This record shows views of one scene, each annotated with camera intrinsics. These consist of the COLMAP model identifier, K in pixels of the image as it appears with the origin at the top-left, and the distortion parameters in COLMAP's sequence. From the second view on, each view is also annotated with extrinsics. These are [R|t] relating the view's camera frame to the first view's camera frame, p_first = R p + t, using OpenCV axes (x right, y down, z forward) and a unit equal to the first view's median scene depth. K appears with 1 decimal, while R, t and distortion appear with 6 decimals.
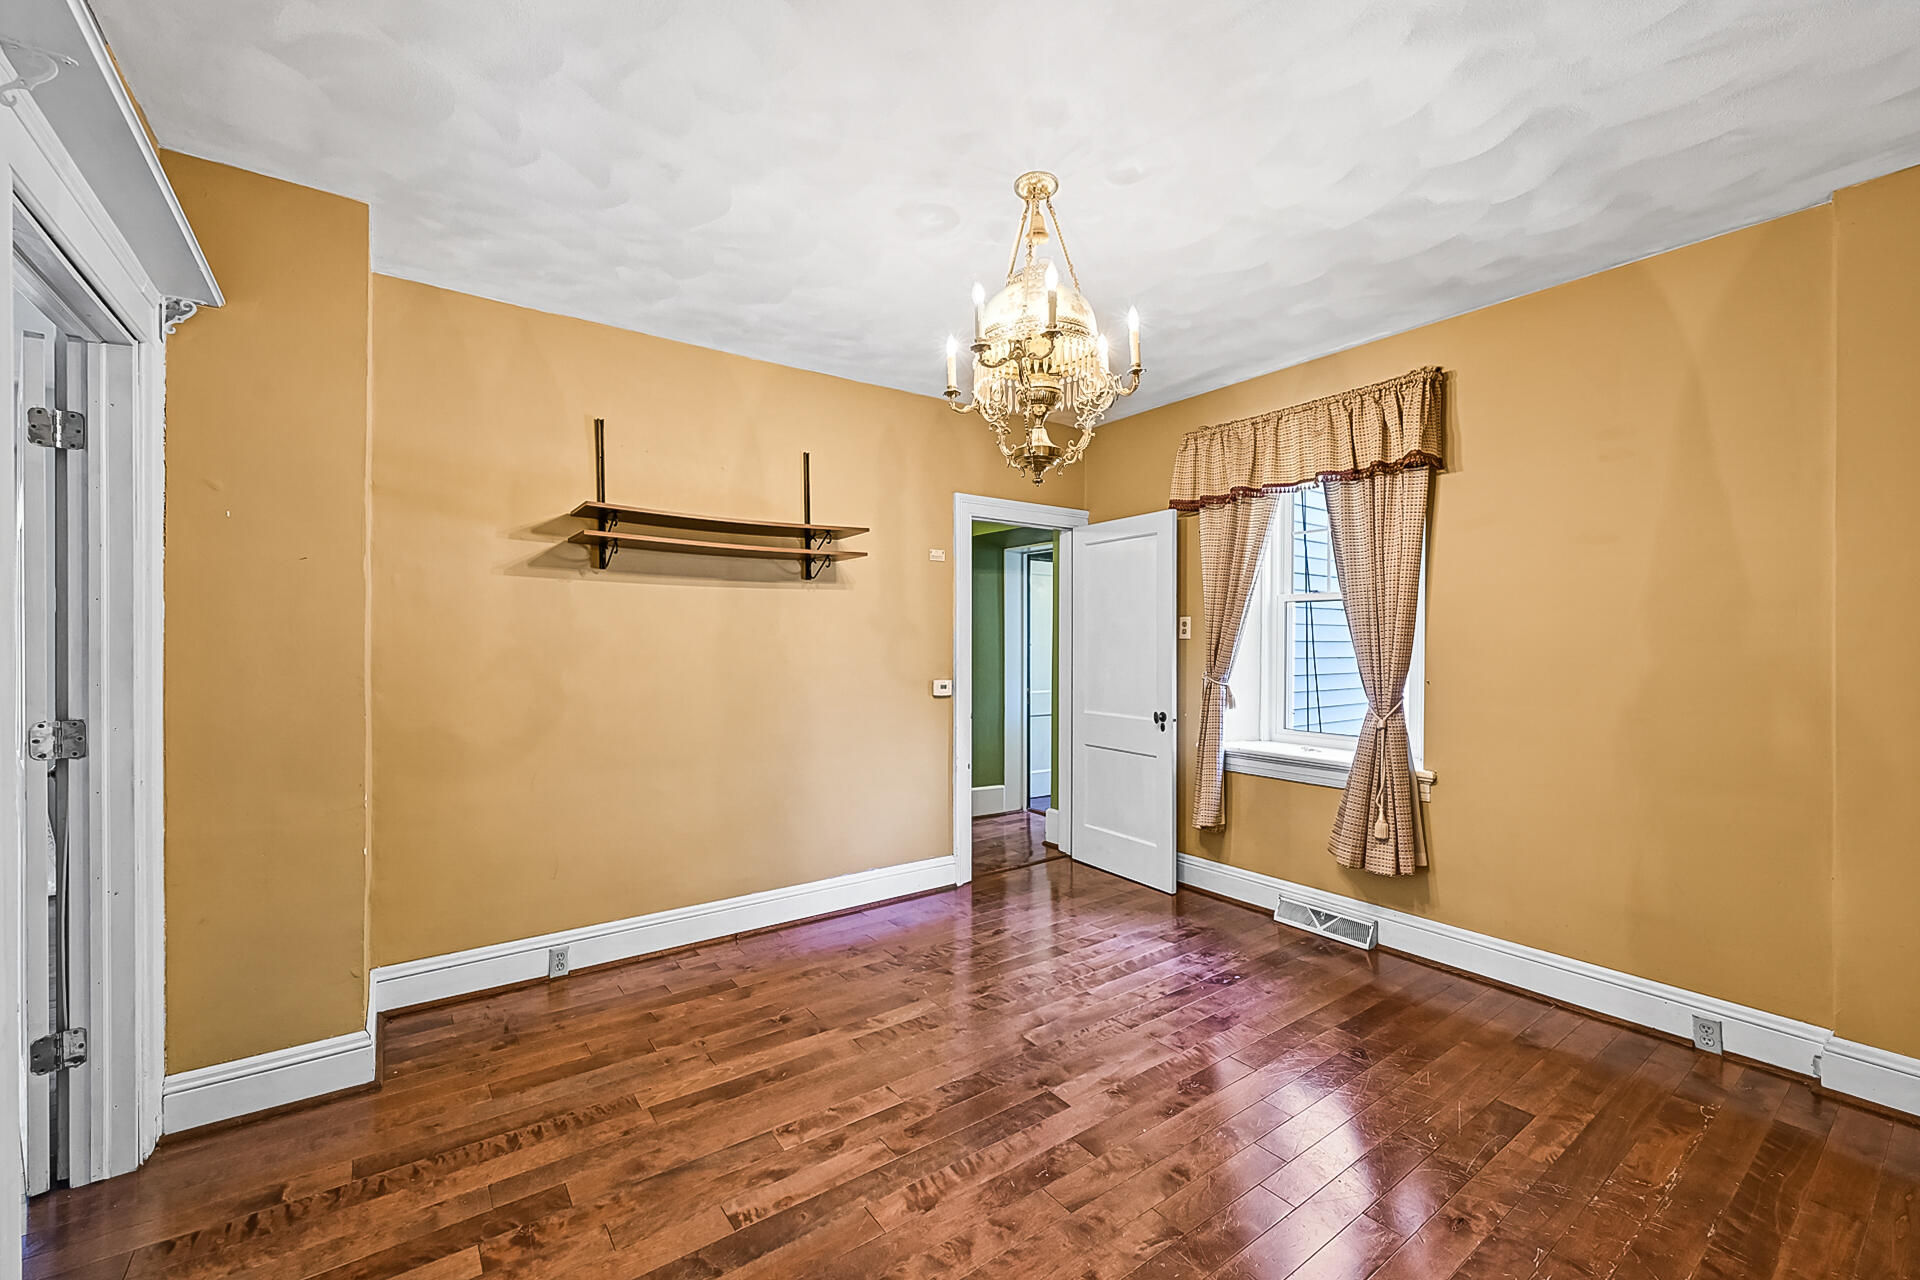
lens RADIAL K [[782.6, 0, 954.1], [0, 782.6, 643.7], [0, 0, 1]] dist [-0.001210, 0.000394]
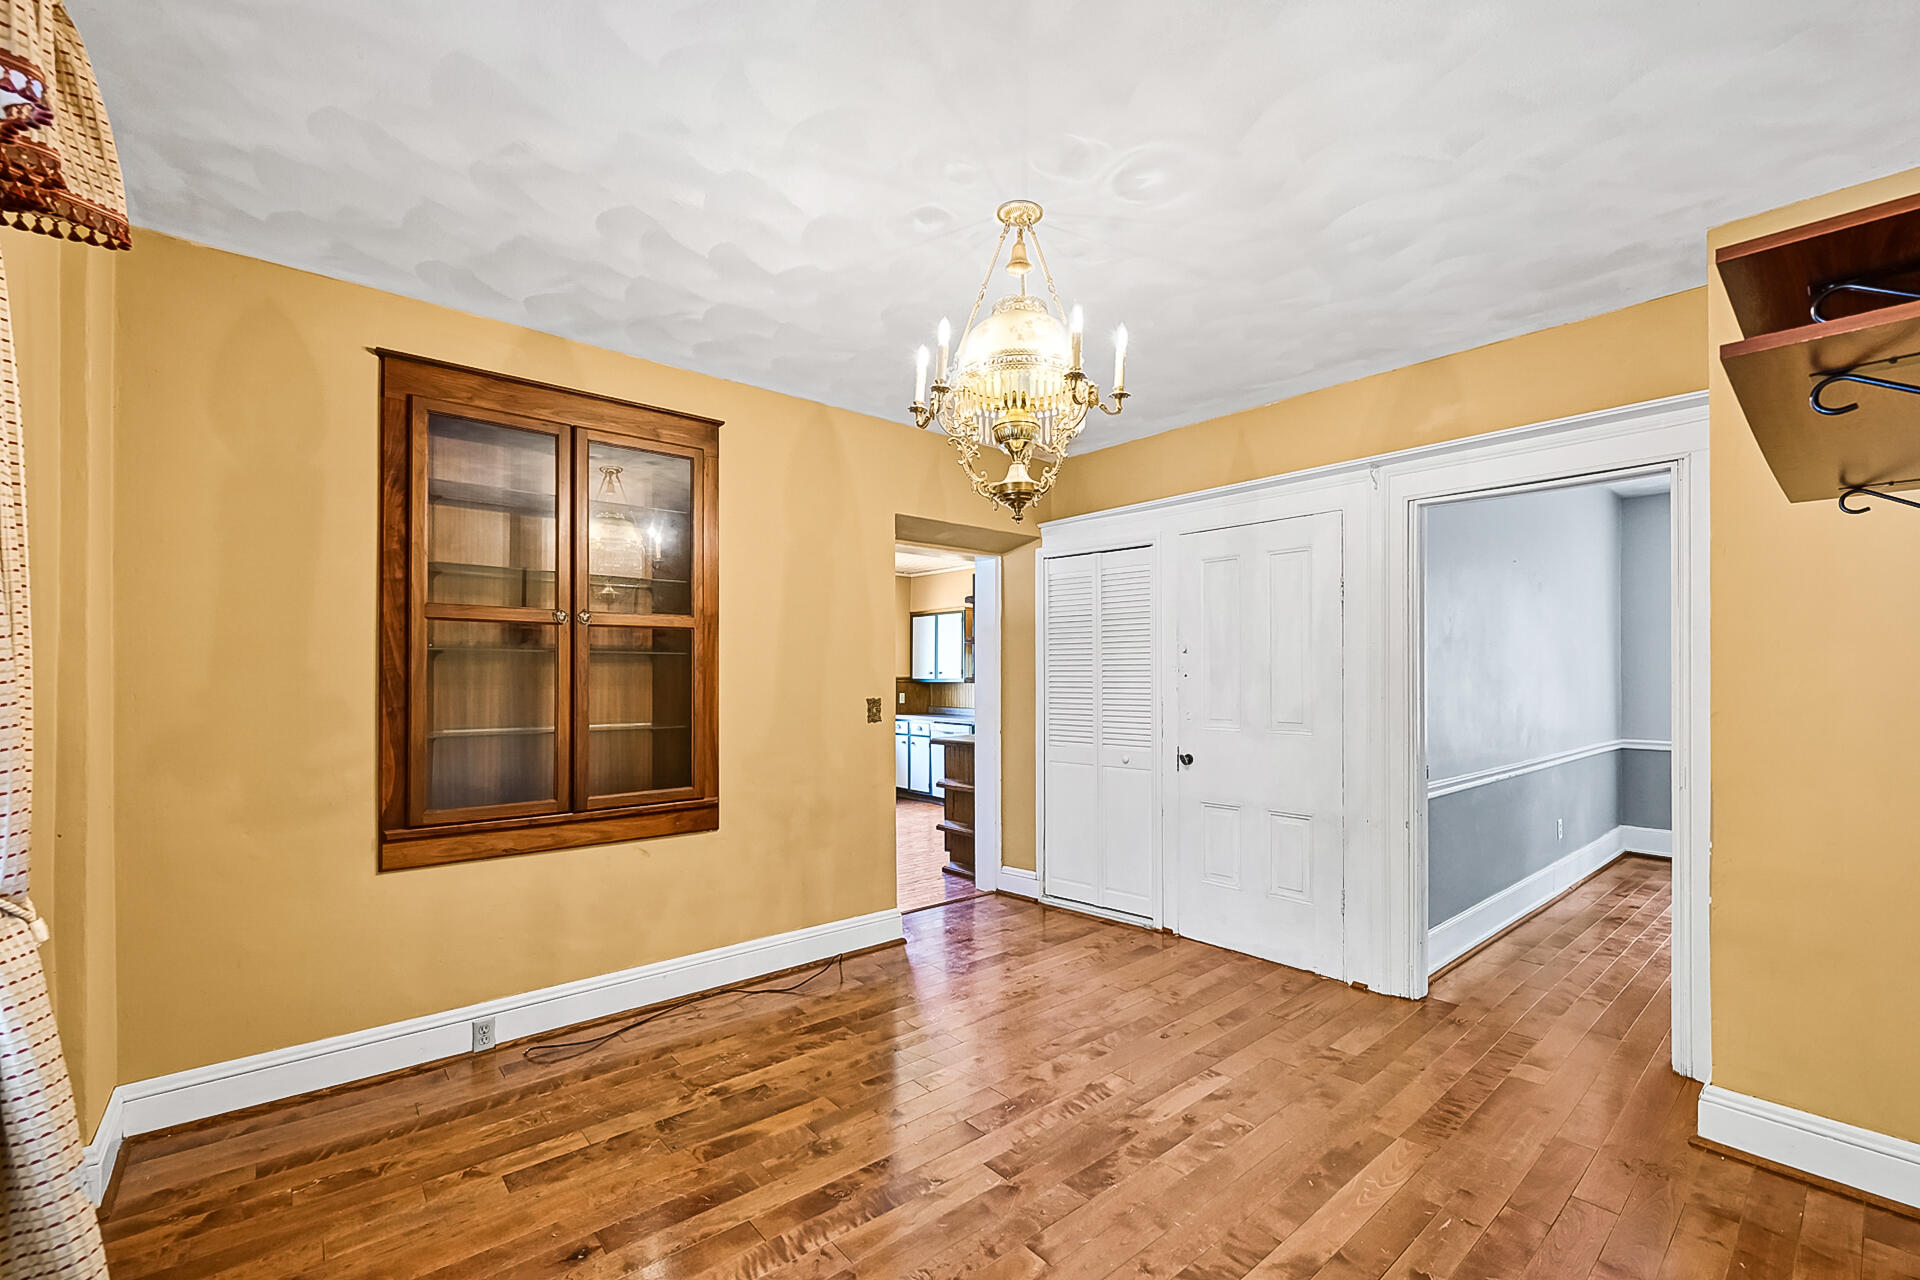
lens RADIAL K [[782.6, 0, 963.1], [0, 782.6, 676.1], [0, 0, 1]] dist [-0.001210, 0.000394]
pose [[-0.996858, -0.000887, -0.079211, 0.266091], [-0.001101, 0.999996, 0.002651, -0.013299], [0.079208, 0.002730, -0.996854, 2.072860]]
